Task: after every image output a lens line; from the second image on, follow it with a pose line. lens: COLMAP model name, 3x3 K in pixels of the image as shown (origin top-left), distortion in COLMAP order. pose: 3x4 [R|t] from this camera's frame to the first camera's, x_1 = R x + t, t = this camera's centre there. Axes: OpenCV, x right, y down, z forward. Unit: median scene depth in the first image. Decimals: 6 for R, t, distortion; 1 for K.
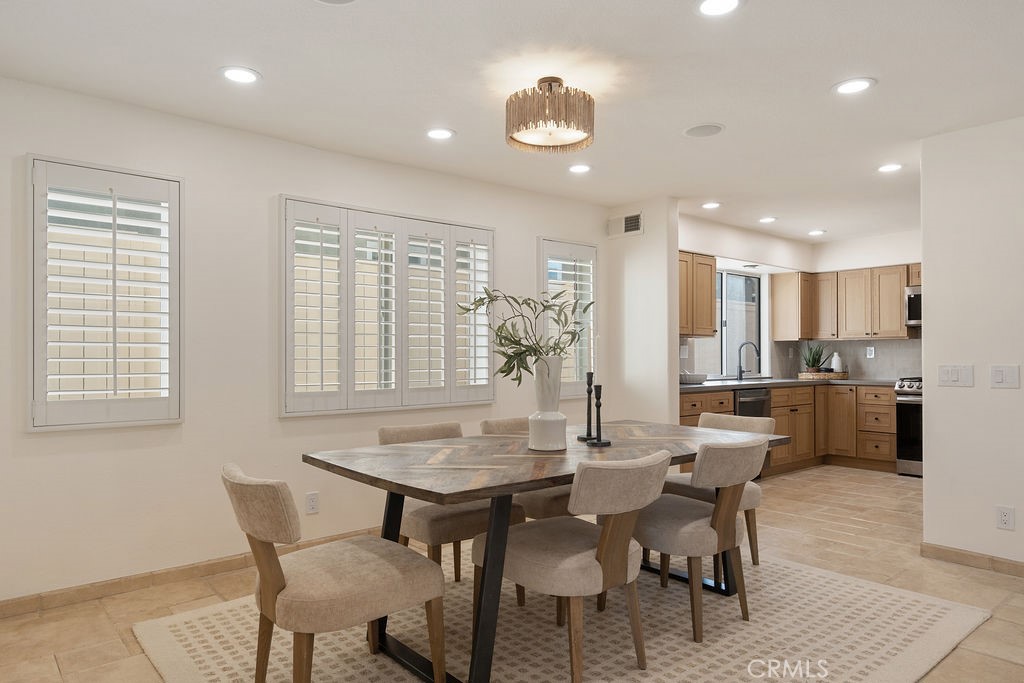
lens RADIAL K [[650.8, 0, 495.8], [0, 650.8, 352.7], [0, 0, 1]] dist [0.001728, 0.000218]
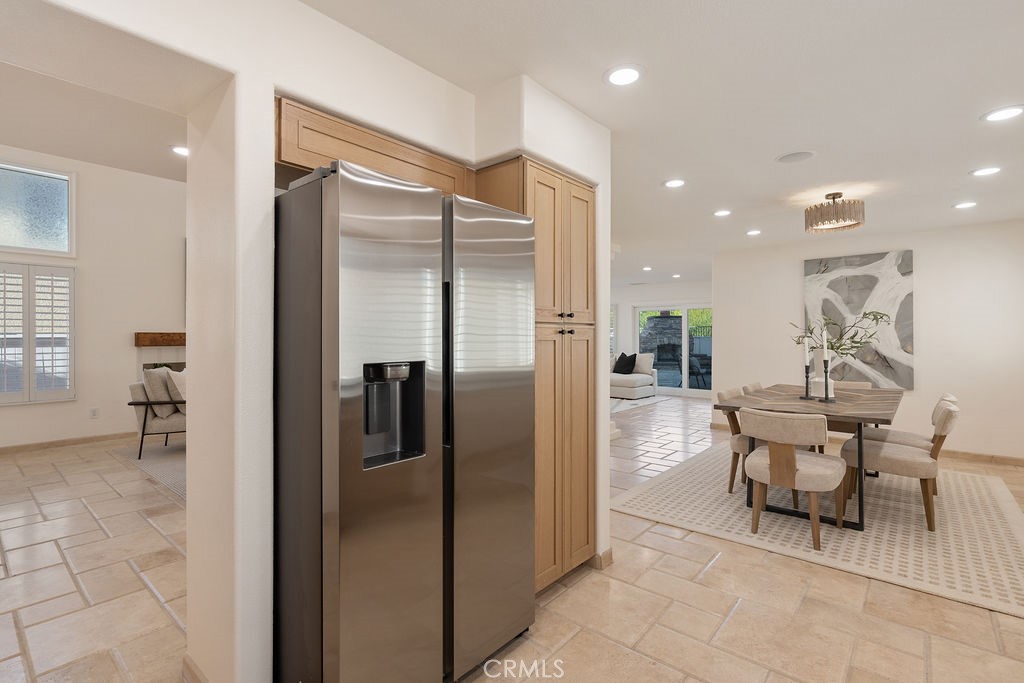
lens RADIAL K [[476.8, 0, 511.2], [0, 476.8, 336.9], [0, 0, 1]] dist [-0.000716, -0.000148]
pose [[-0.985305, 0.001560, -0.170799, 0.523398], [0.002199, 0.999991, -0.003555, -0.011980], [0.170792, -0.003878, -0.985299, 0.951362]]
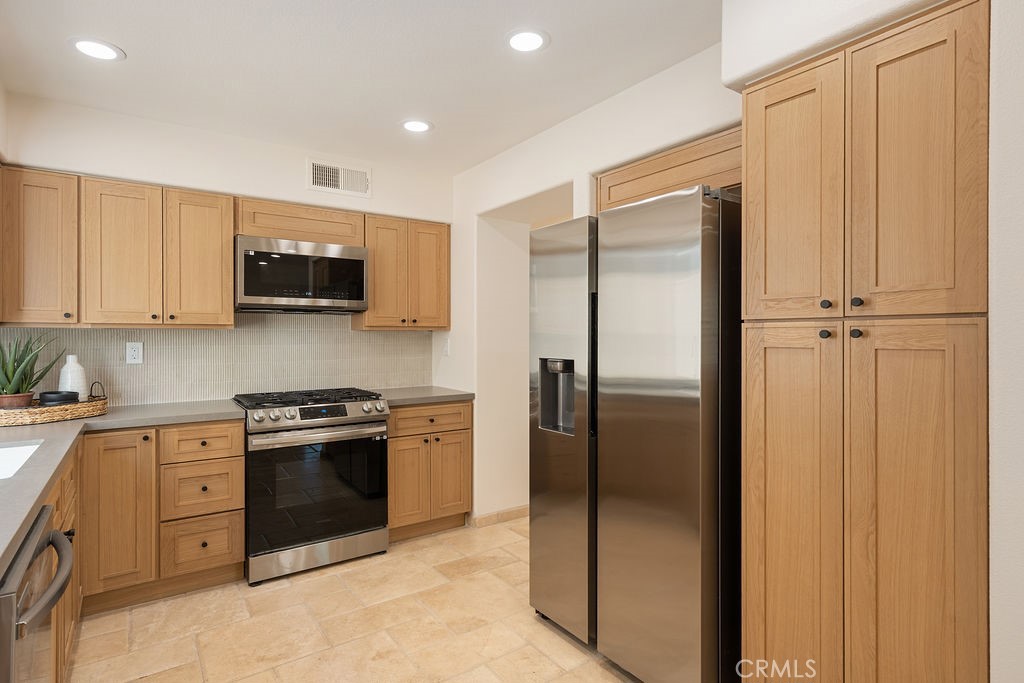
lens RADIAL K [[530.5, 0, 509.7], [0, 530.5, 337.7], [0, 0, 1]] dist [0.000480, 0.000361]
pose [[0.076651, -0.000478, 0.997058, 0.195269], [-0.004098, 0.999991, 0.000795, -0.014947], [-0.997050, -0.004147, 0.076648, 0.724836]]
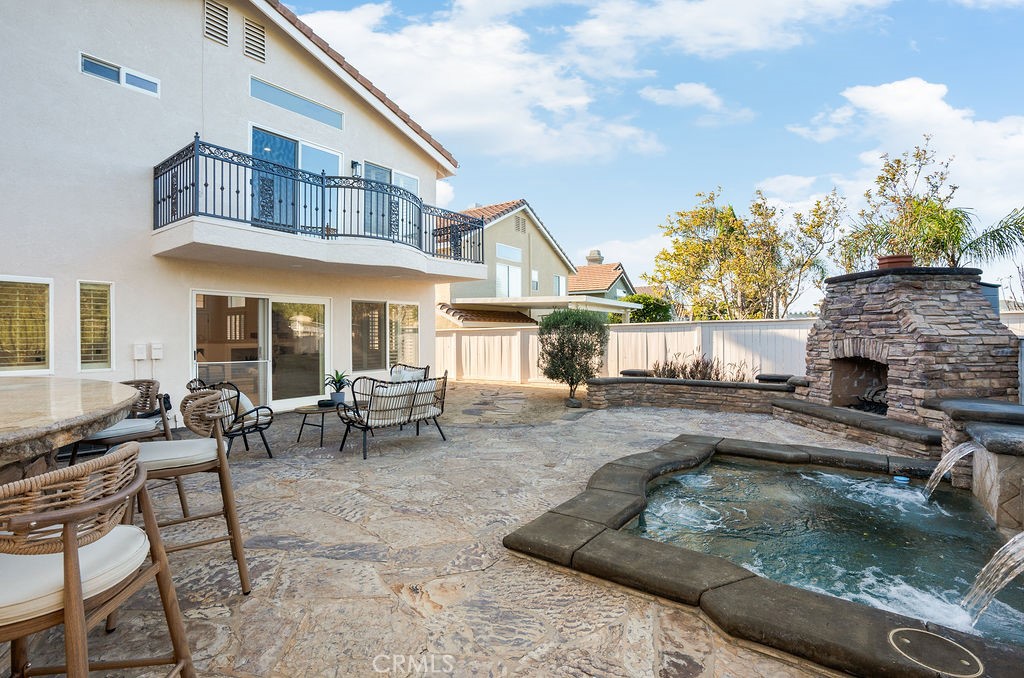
lens RADIAL K [[472.3, 0, 512.0], [0, 472.3, 339.0], [0, 0, 1]] dist [-0.033737, 0.000097]
pose [[-0.242611, -0.010863, 0.970063, -1.596446], [-0.004072, 0.999940, 0.010180, -0.021571], [-0.970115, -0.001480, -0.242641, -0.784870]]
